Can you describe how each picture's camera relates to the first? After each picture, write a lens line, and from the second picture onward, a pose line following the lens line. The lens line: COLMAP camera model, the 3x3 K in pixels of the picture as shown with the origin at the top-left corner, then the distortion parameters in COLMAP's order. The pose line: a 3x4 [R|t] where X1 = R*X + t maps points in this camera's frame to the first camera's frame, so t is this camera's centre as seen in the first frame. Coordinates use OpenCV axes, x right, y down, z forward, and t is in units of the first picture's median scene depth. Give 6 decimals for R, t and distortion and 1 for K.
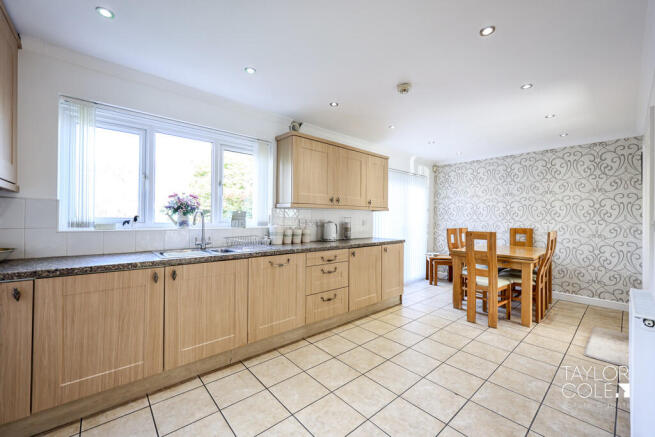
lens RADIAL K [[262.5, 0, 326.0], [0, 262.5, 217.9], [0, 0, 1]] dist [-0.001489, -0.000030]
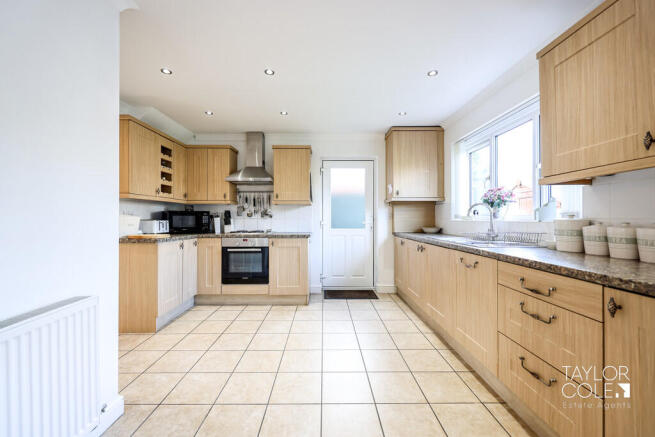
lens RADIAL K [[262.5, 0, 326.9], [0, 262.5, 218.4], [0, 0, 1]] dist [-0.001489, -0.000030]
pose [[-0.648227, -0.009098, -0.761393, 0.493924], [-0.001360, 0.999941, -0.010791, 0.031259], [0.761446, -0.005959, -0.648201, 0.828976]]
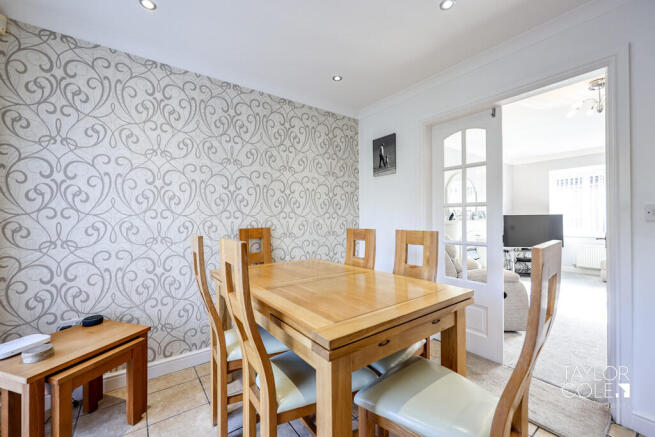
lens RADIAL K [[262.5, 0, 322.3], [0, 262.5, 217.6], [0, 0, 1]] dist [-0.001489, -0.000030]
pose [[0.091328, -0.016963, 0.995676, 0.283252], [-0.003696, 0.999842, 0.017373, 0.010422], [-0.995814, -0.005267, 0.091250, 1.041192]]
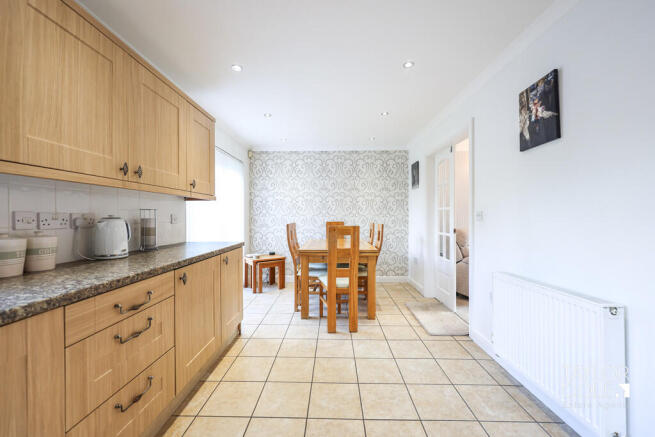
lens RADIAL K [[262.5, 0, 328.3], [0, 262.5, 217.7], [0, 0, 1]] dist [-0.001489, -0.000030]
pose [[0.673071, -0.013858, 0.739448, -0.071614], [0.005214, 0.999888, 0.013993, 0.010874], [-0.739560, -0.005563, 0.673068, 0.393666]]
